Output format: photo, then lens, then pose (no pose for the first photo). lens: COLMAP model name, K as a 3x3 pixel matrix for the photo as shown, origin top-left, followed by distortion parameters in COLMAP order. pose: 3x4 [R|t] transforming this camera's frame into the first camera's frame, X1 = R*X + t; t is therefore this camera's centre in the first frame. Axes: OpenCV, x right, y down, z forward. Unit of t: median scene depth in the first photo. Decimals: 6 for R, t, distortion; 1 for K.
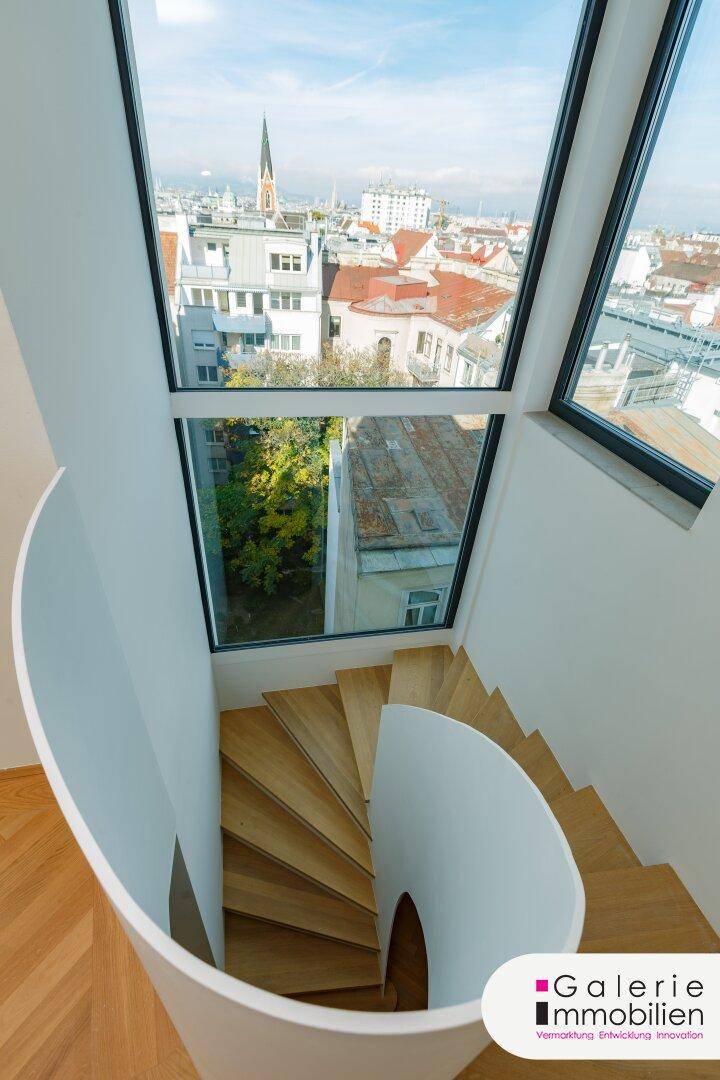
lens RADIAL K [[477.0, 0, 356.4], [0, 477.0, 537.5], [0, 0, 1]] dist [-0.003559, 0.000000]
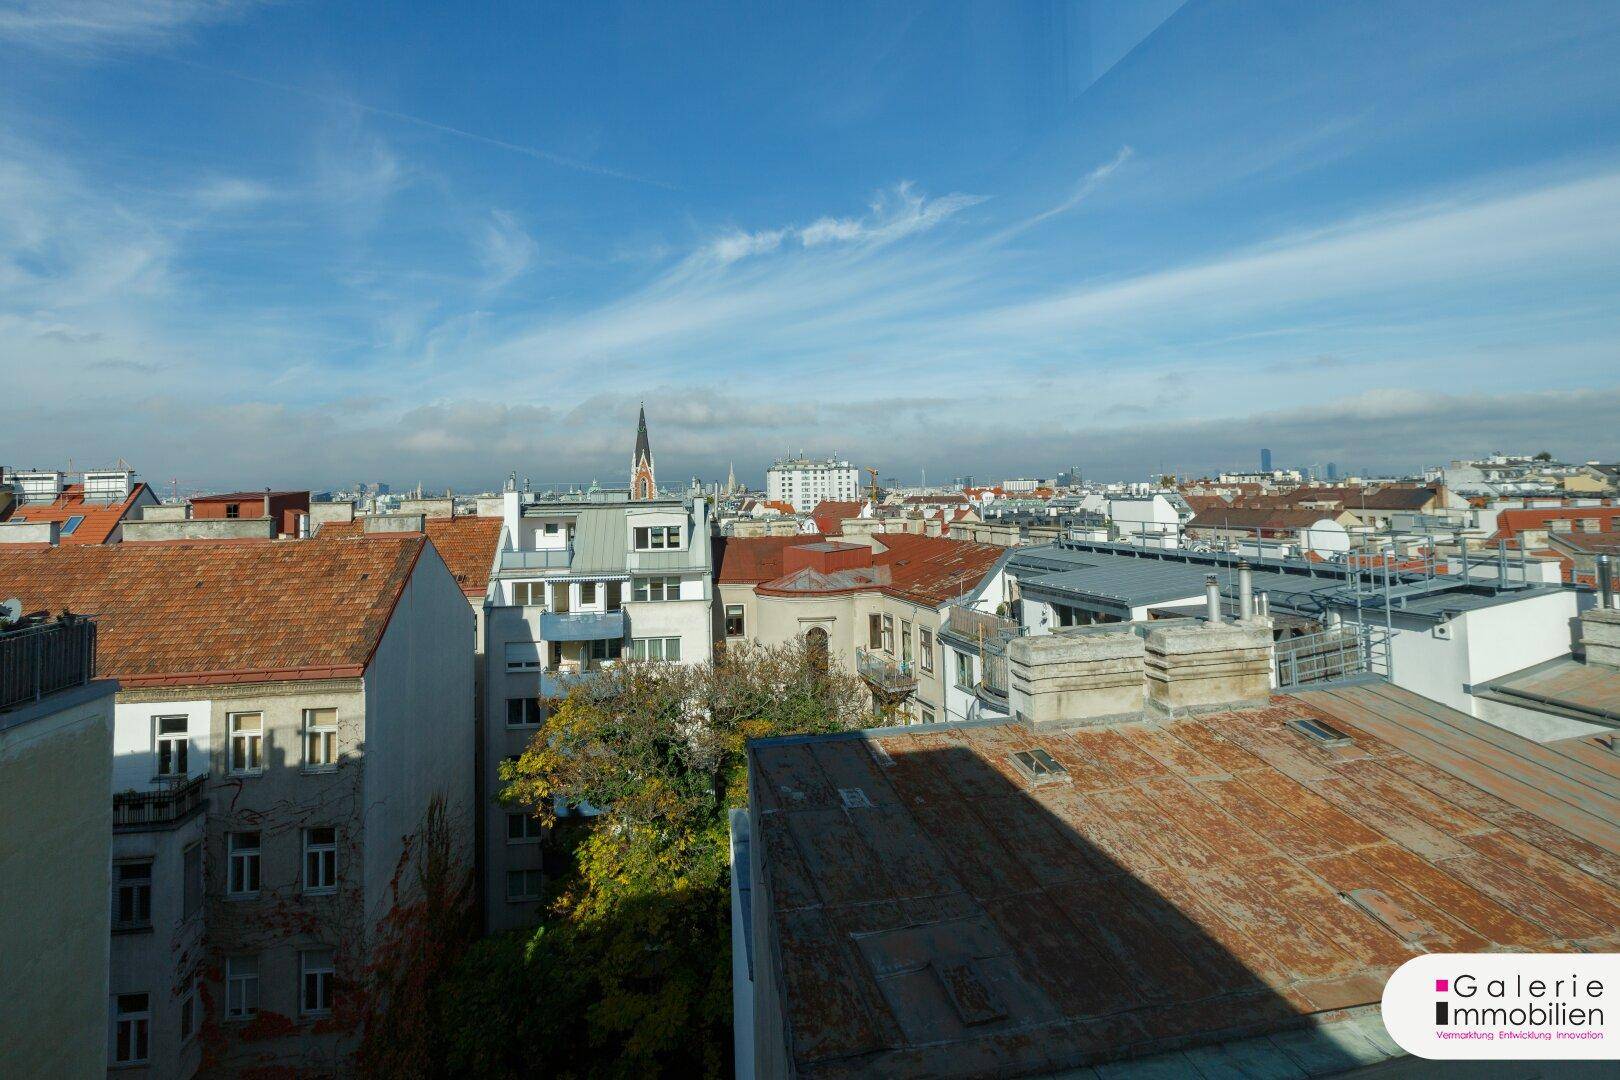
lens RADIAL K [[746.8, 0, 760.1], [0, 746.8, 473.2], [0, 0, 1]] dist [-0.000748, 0.000590]
pose [[0.996436, -0.084354, -0.000592, 0.005434], [0.067364, 0.799926, -0.596305, -0.008784], [0.050774, 0.594140, 0.802758, 0.100333]]
